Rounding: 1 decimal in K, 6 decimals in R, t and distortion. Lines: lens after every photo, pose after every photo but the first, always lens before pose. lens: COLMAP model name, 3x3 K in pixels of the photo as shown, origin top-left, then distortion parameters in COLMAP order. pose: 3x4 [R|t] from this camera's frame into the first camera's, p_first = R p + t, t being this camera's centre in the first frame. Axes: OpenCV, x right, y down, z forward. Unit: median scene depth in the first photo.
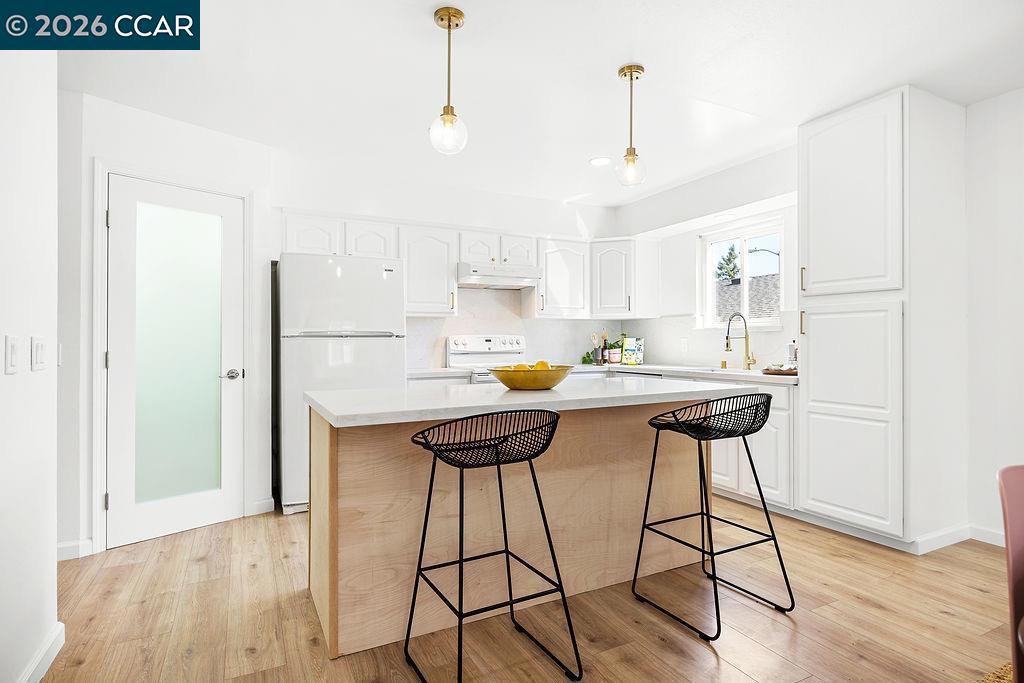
lens RADIAL K [[543.3, 0, 512.0], [0, 543.3, 341.1], [0, 0, 1]] dist [-0.000875, -0.000220]
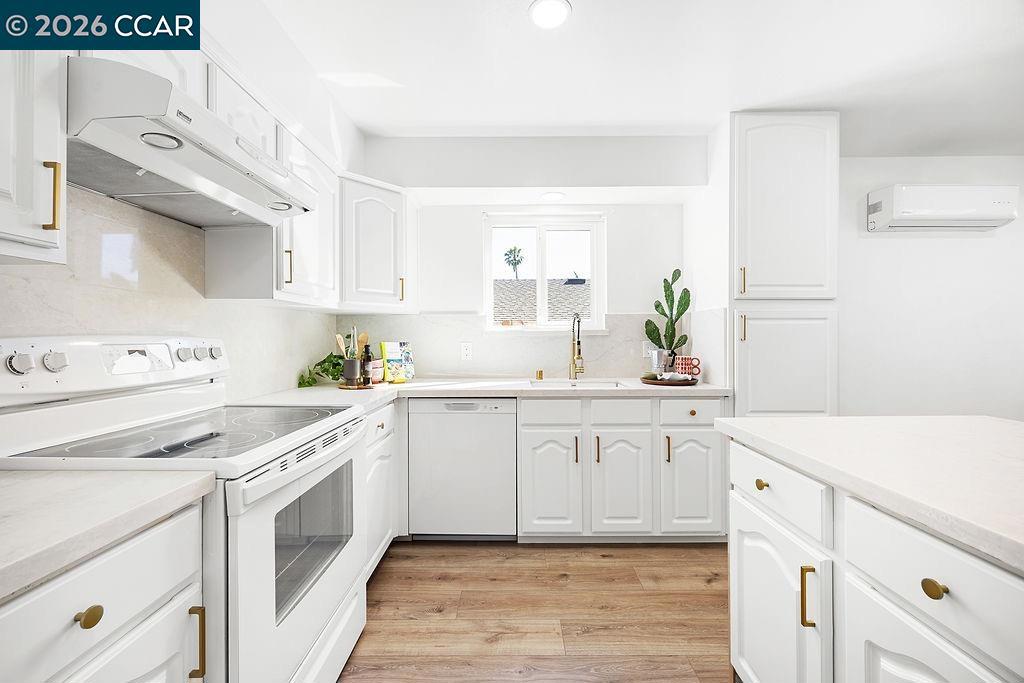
lens RADIAL K [[400.2, 0, 507.3], [0, 400.2, 336.3], [0, 0, 1]] dist [-0.003982, -0.000178]
pose [[0.461332, 0.005824, 0.887208, -0.152841], [0.000275, 0.999977, -0.006707, -0.009757], [-0.887227, 0.003338, 0.461320, 0.660410]]
